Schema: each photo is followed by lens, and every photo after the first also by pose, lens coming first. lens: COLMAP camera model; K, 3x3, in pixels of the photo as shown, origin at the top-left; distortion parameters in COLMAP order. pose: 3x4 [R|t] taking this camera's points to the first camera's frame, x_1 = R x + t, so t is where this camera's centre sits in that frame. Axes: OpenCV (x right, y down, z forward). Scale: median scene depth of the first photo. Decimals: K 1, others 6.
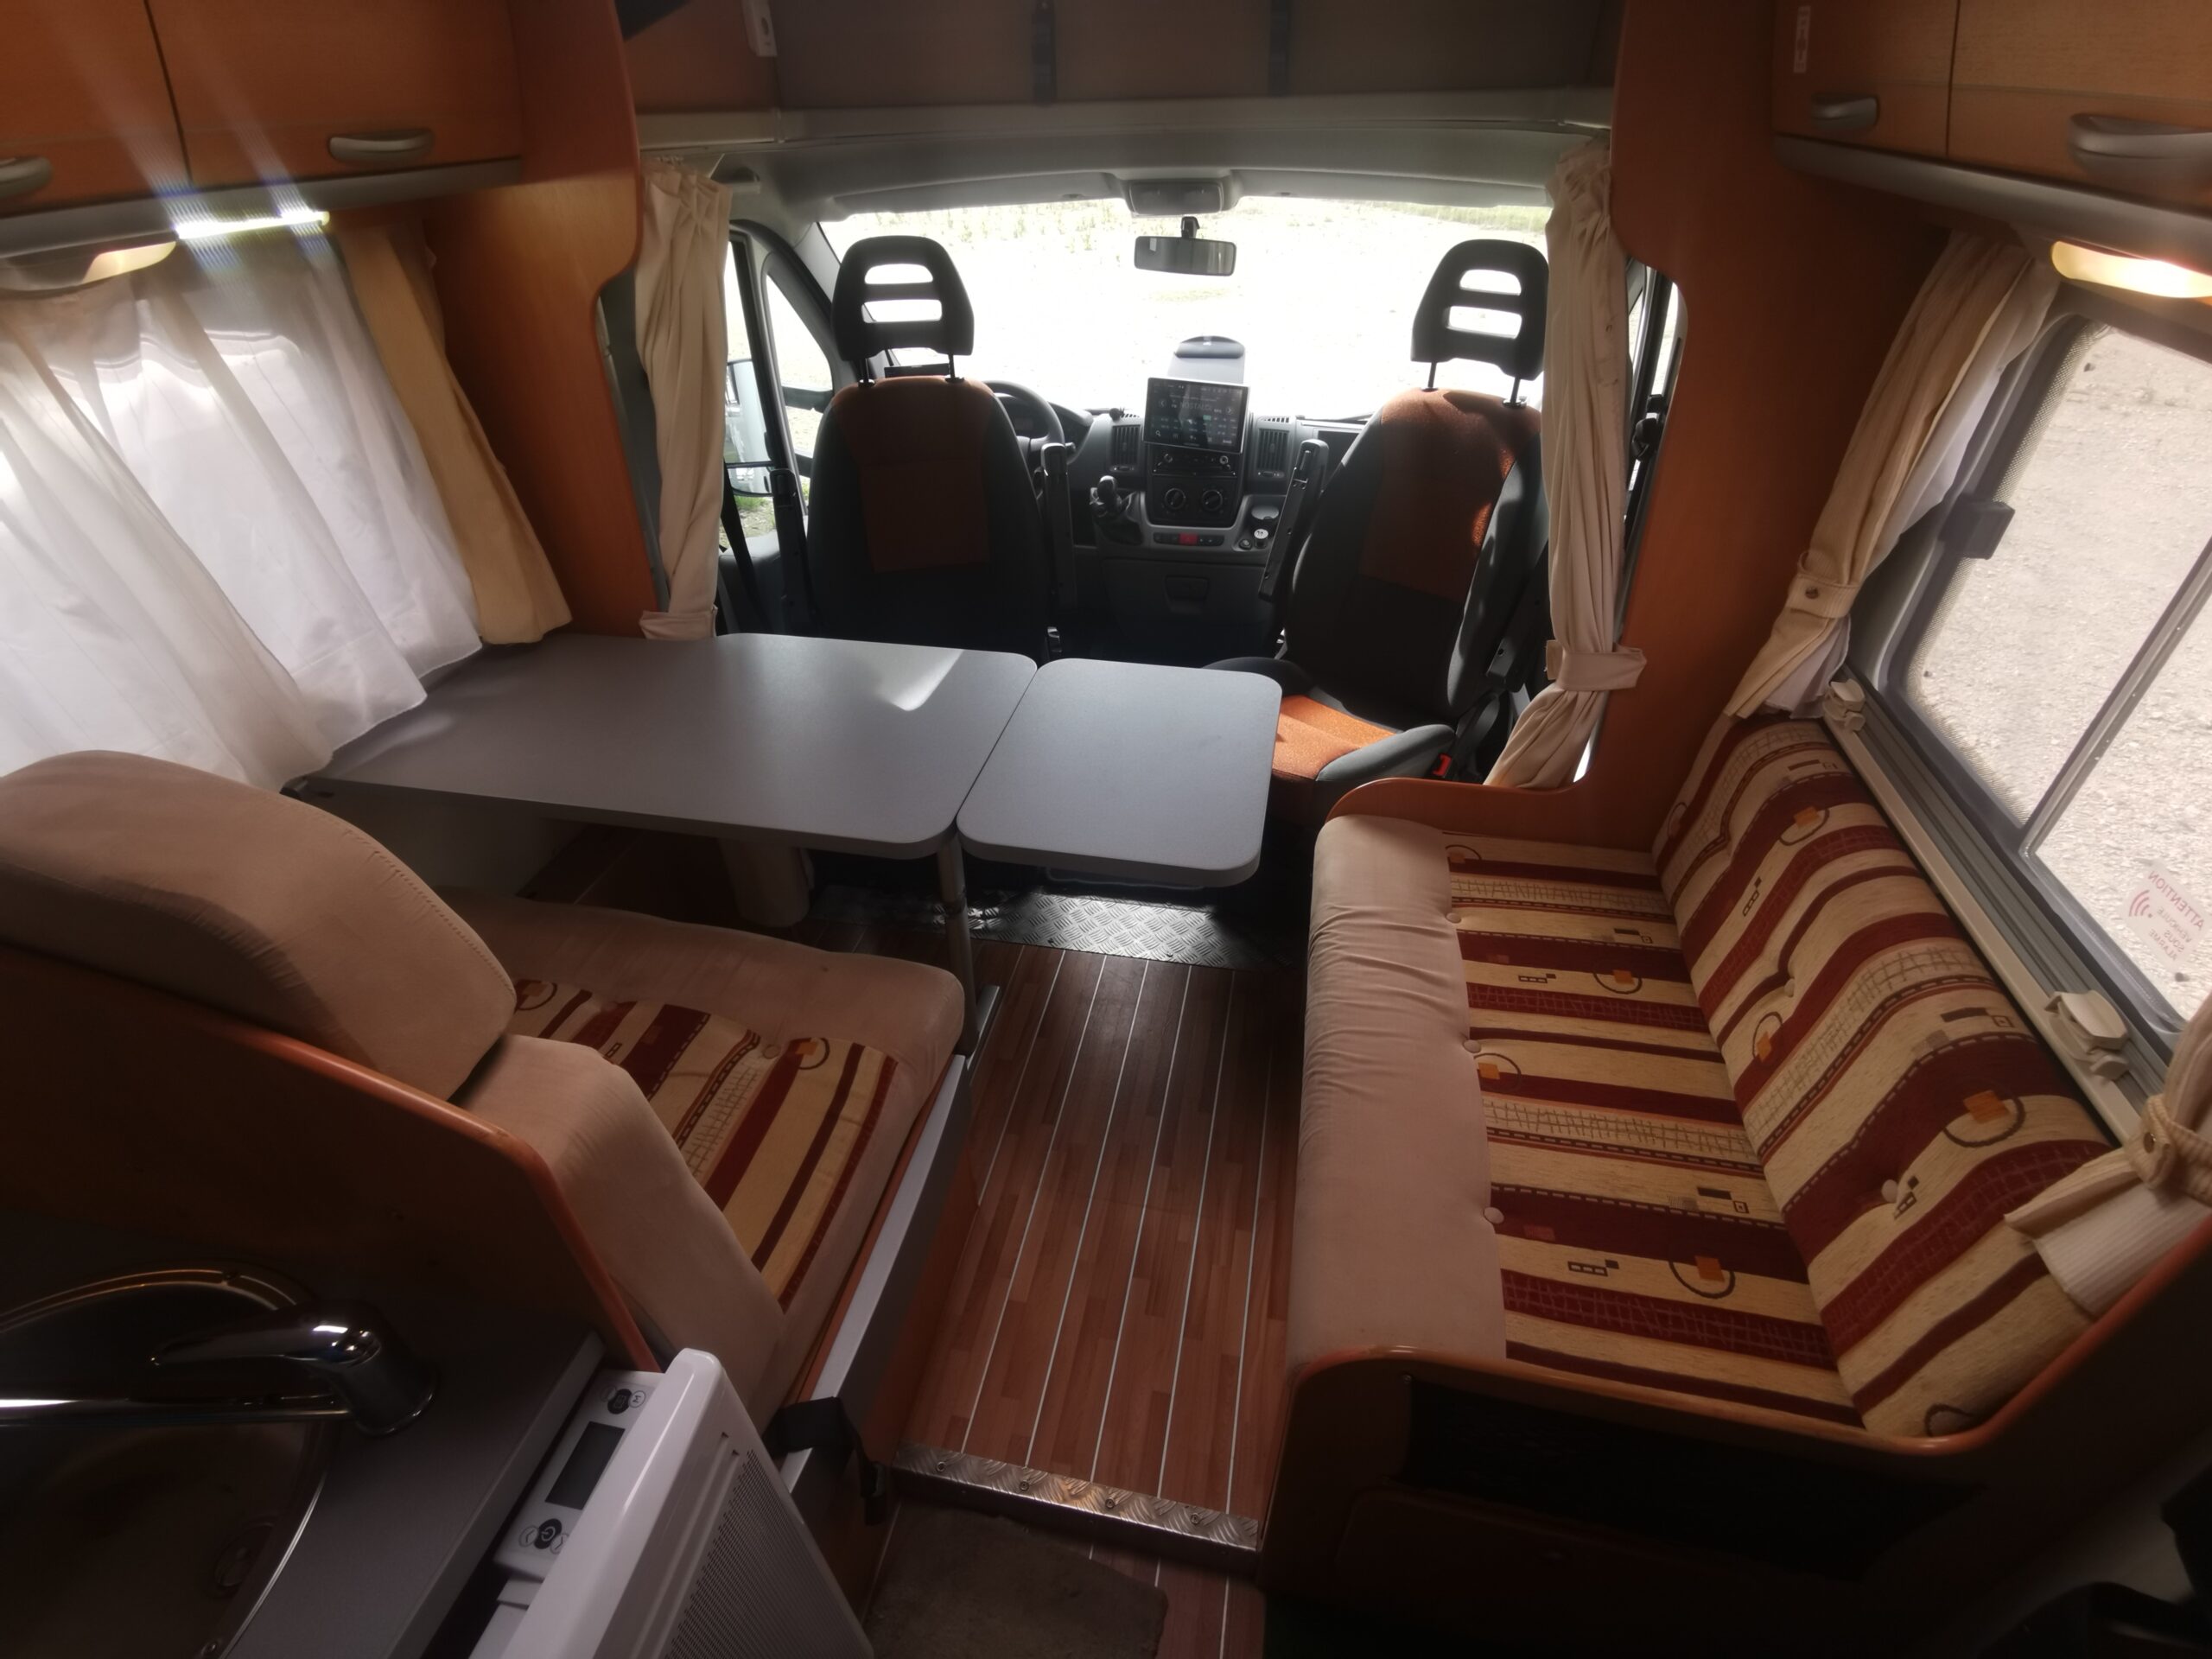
lens RADIAL K [[1014.3, 0, 1093.0], [0, 1014.3, 830.0], [0, 0, 1]] dist [0.001662, 0.001468]
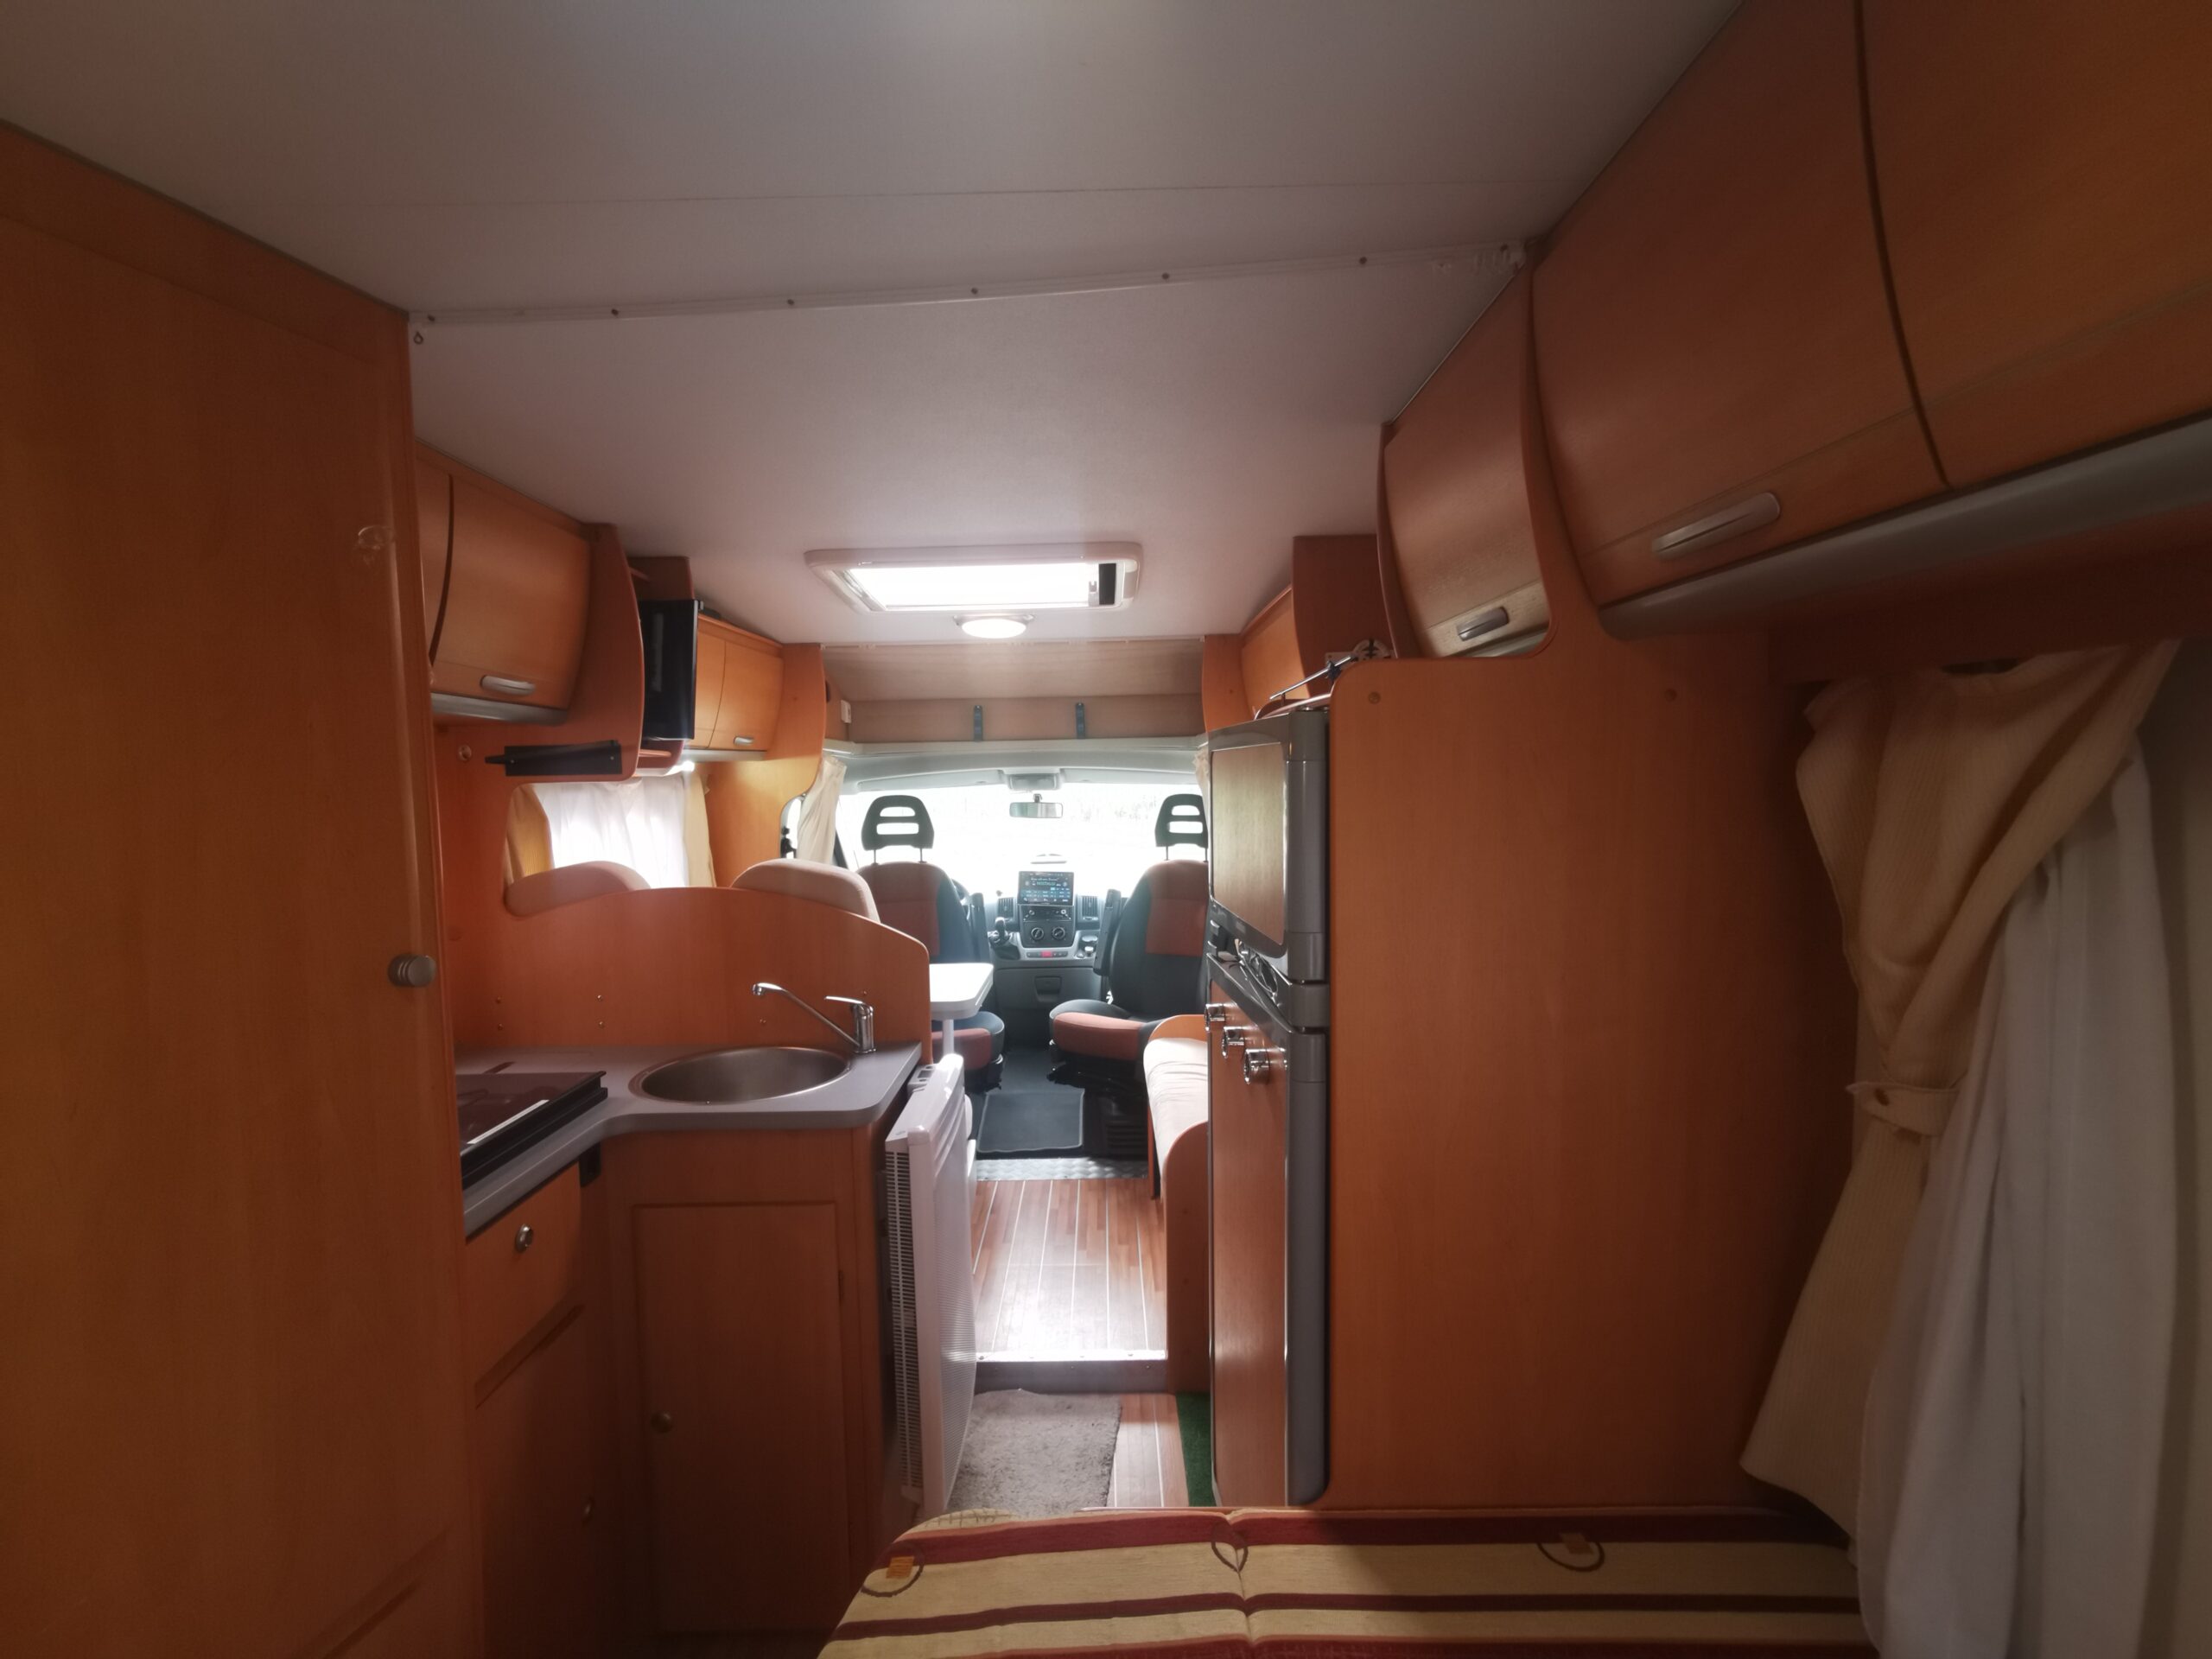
lens RADIAL K [[1014.3, 0, 1093.0], [0, 1014.3, 830.0], [0, 0, 1]] dist [0.001662, 0.001468]
pose [[0.979830, -0.007562, 0.199692, -0.212814], [0.116537, 0.833394, -0.540253, 0.589835], [-0.162337, 0.552627, 0.817466, -0.652546]]
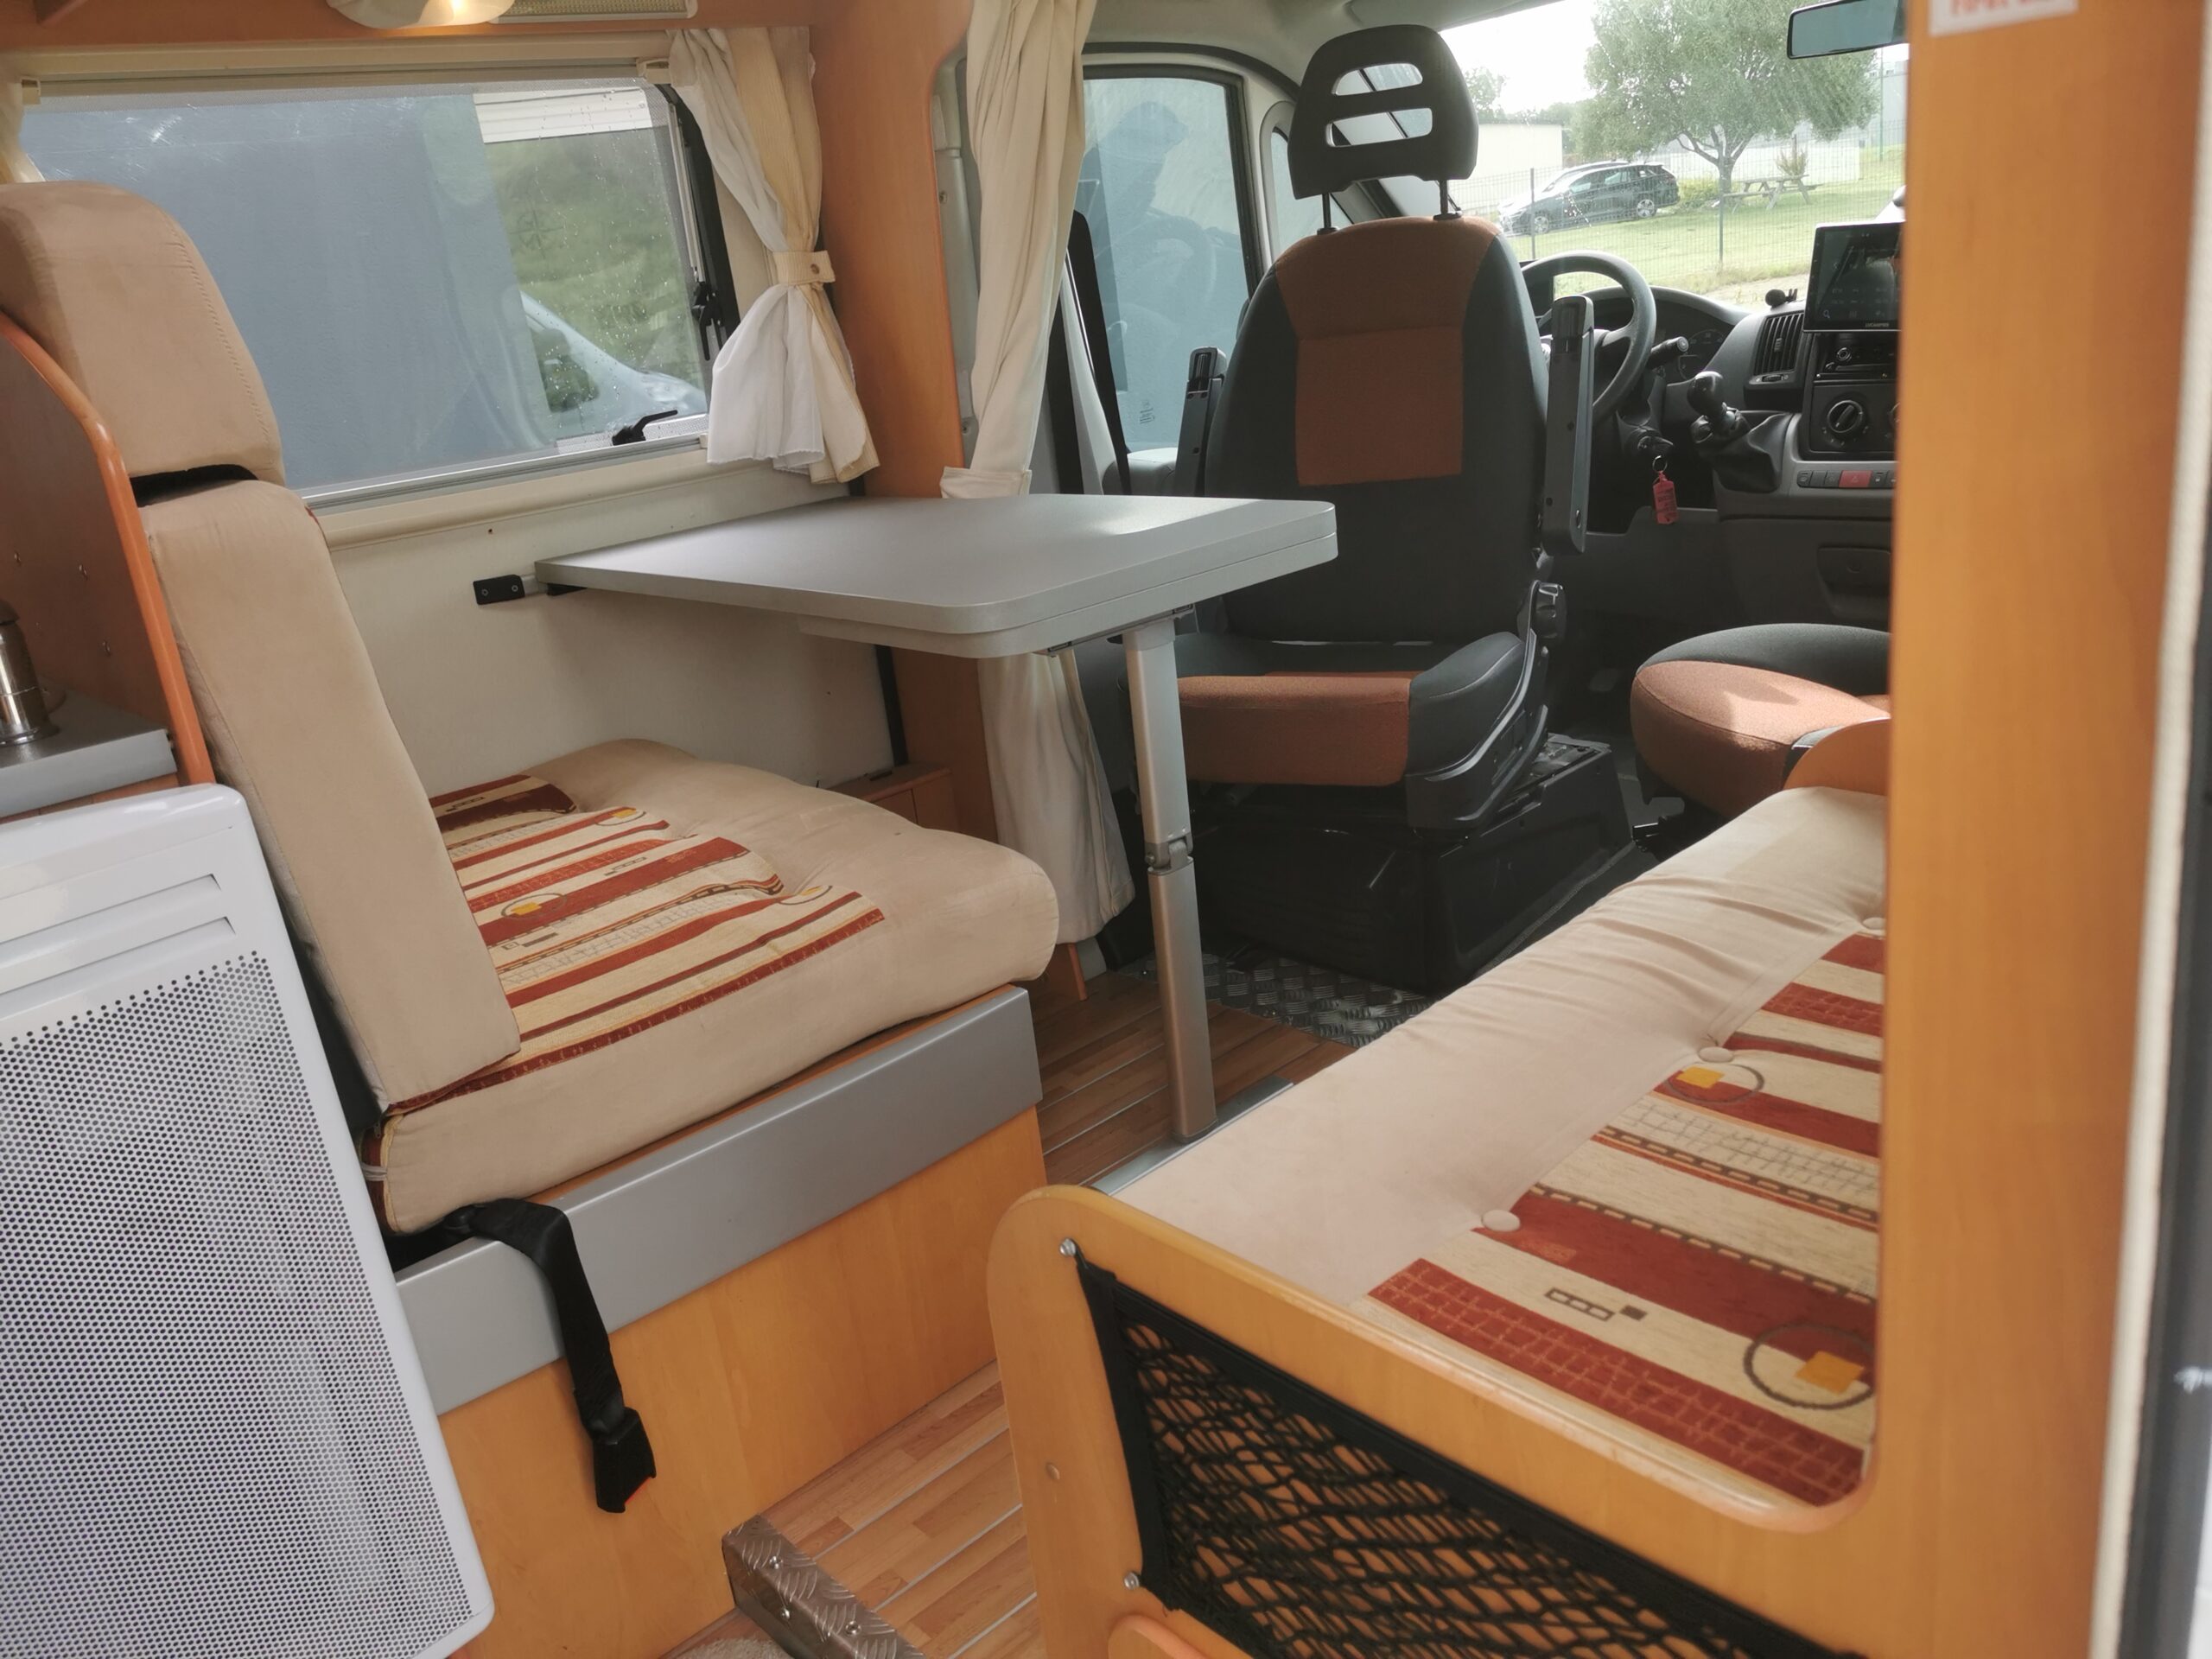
lens RADIAL K [[1688.6, 0, 1106.0], [0, 1688.6, 829.5], [0, 0, 1]] dist [0.005254, 0.000298]
pose [[0.810863, 0.118242, -0.573167, 0.408532], [-0.258684, 0.950922, -0.169792, 0.224391], [0.524961, 0.285947, 0.801655, 0.074318]]
